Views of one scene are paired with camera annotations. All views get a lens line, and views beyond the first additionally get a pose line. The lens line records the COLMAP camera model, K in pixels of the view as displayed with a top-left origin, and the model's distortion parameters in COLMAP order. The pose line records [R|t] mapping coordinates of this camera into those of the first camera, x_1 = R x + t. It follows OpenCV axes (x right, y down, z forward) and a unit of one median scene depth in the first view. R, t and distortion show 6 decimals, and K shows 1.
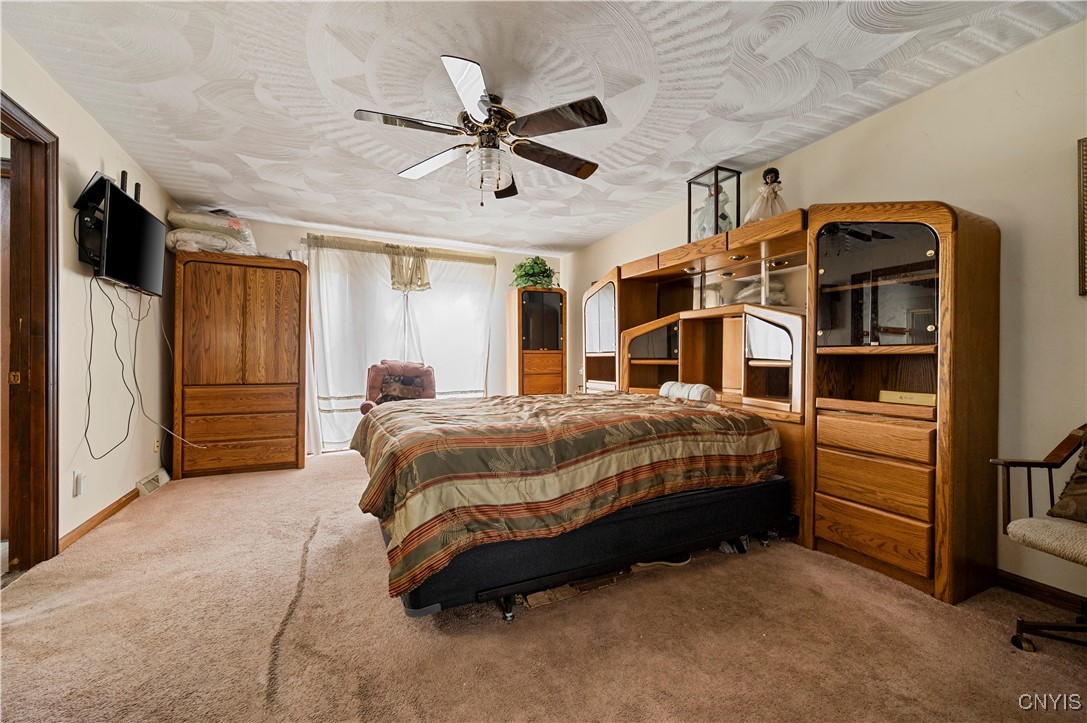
lens RADIAL K [[432.6, 0, 540.9], [0, 432.6, 359.9], [0, 0, 1]] dist [-0.000036, -0.000031]
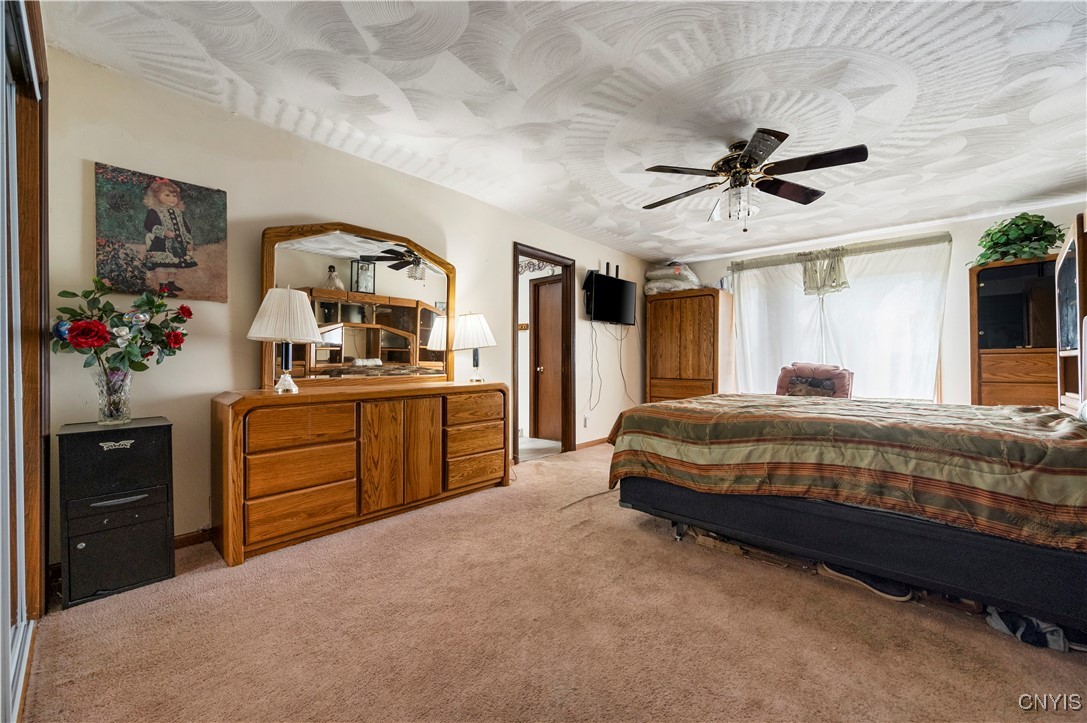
lens RADIAL K [[428.0, 0, 532.1], [0, 428.0, 366.5], [0, 0, 1]] dist [0.000619, 0.000114]
pose [[0.351052, 0.006777, -0.936331, 0.595516], [-0.002422, 0.999977, 0.006330, 0.007780], [0.936353, 0.000046, 0.351061, 0.026037]]
